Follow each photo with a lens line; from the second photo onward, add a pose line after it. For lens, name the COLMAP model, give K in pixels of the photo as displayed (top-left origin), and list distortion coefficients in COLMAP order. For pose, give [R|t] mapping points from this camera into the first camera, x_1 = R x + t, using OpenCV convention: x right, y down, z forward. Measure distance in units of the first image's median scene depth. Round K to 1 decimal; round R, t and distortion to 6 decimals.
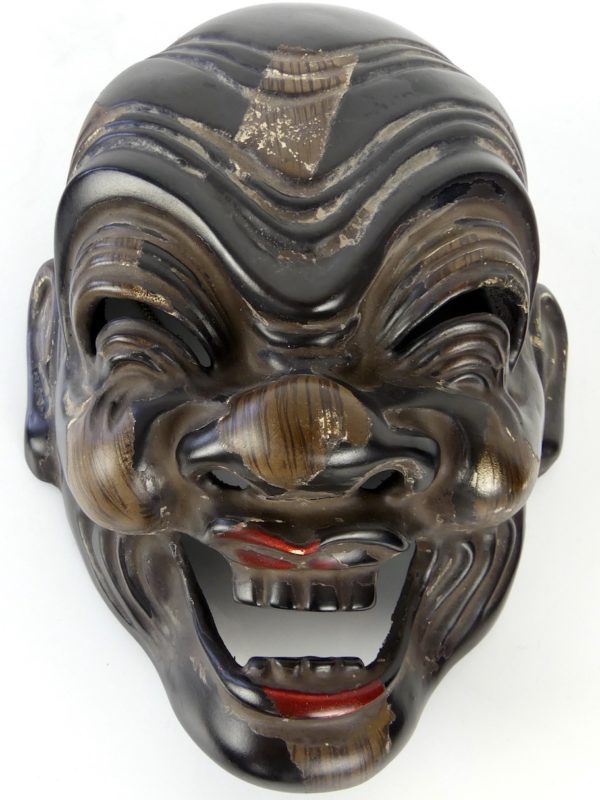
lens RADIAL K [[785.7, 0, 264.0], [0, 785.7, 461.2], [0, 0, 1]] dist [-0.026252, 0.000000]
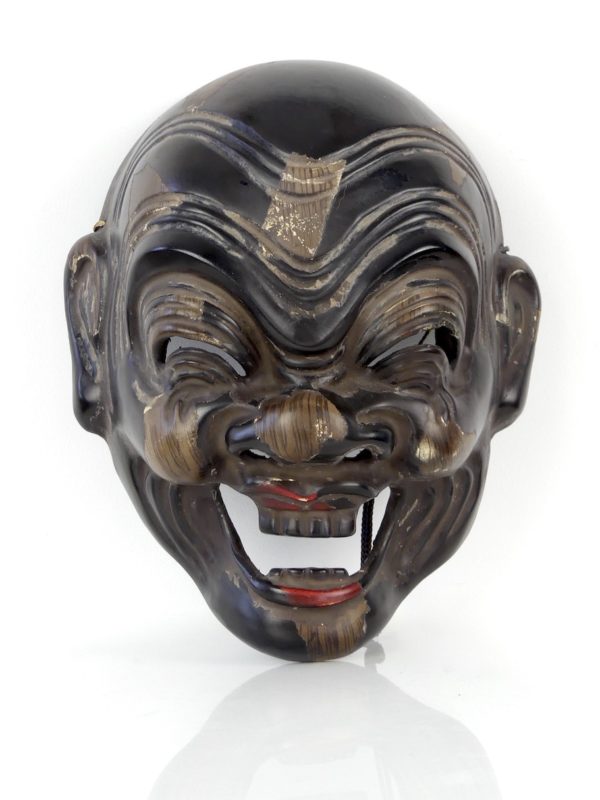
lens RADIAL K [[2047.2, 0, 298.3], [0, 2047.2, 399.6], [0, 0, 1]] dist [0.281081, 0.000000]
pose [[0.999410, -0.002375, 0.034274, -0.103500], [-0.001487, 0.993683, 0.112215, -0.526798], [-0.034324, -0.112199, 0.993093, -2.953406]]
